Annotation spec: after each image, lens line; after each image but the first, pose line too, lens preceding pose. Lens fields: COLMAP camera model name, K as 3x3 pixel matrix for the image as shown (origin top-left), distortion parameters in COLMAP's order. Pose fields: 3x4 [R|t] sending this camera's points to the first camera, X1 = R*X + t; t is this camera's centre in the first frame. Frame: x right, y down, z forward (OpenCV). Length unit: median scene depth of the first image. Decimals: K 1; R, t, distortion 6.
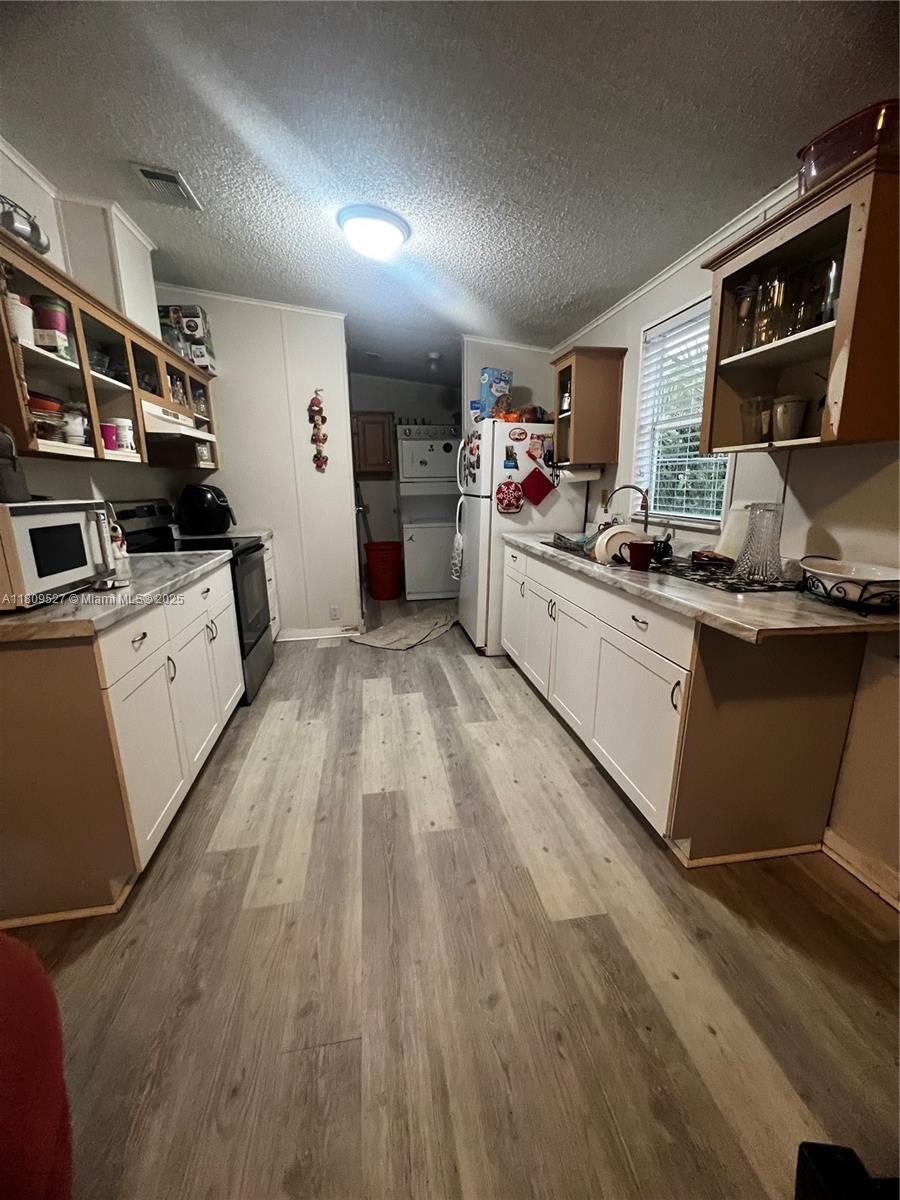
lens RADIAL K [[479.0, 0, 450.0], [0, 479.0, 600.8], [0, 0, 1]] dist [-0.002615, 0.000190]
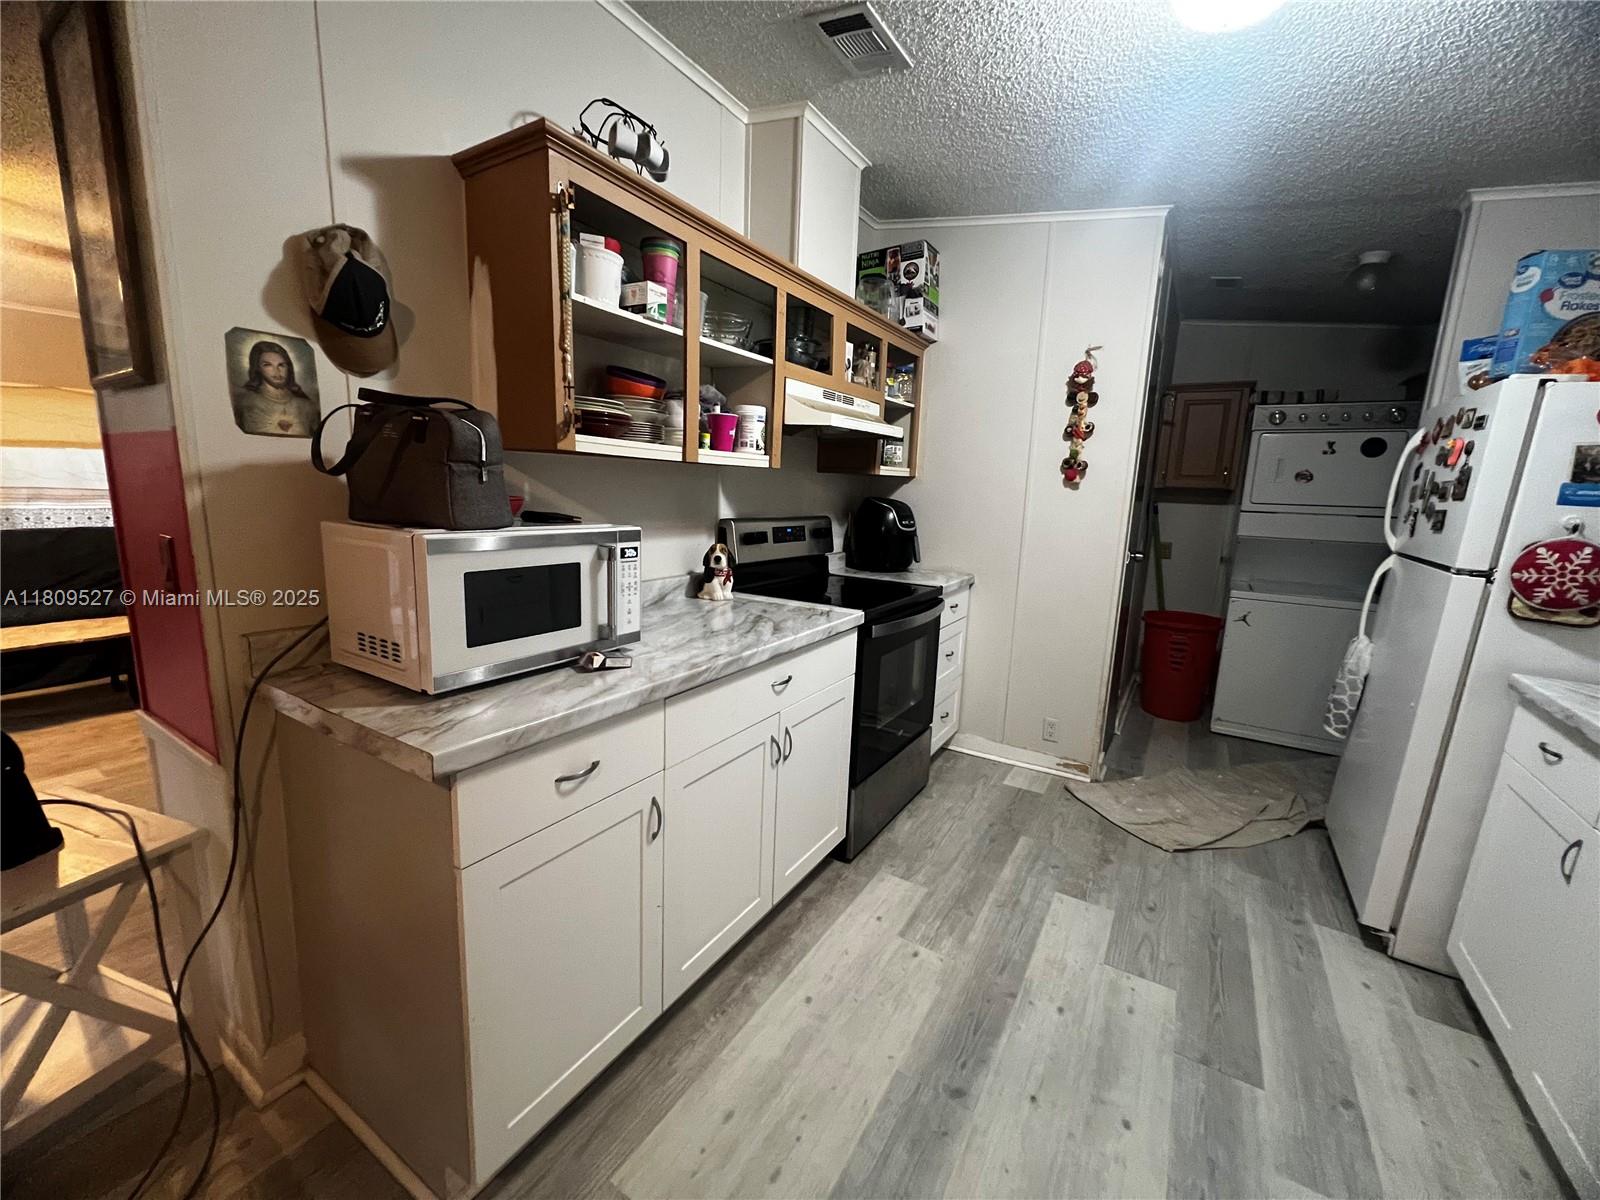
lens RADIAL K [[638.7, 0, 802.0], [0, 638.7, 599.0], [0, 0, 1]] dist [-0.002615, 0.000190]
pose [[0.746180, 0.158060, -0.646709, 0.008094], [-0.204317, 0.978898, 0.003505, -0.100524], [0.633616, 0.129519, 0.762729, 0.303625]]
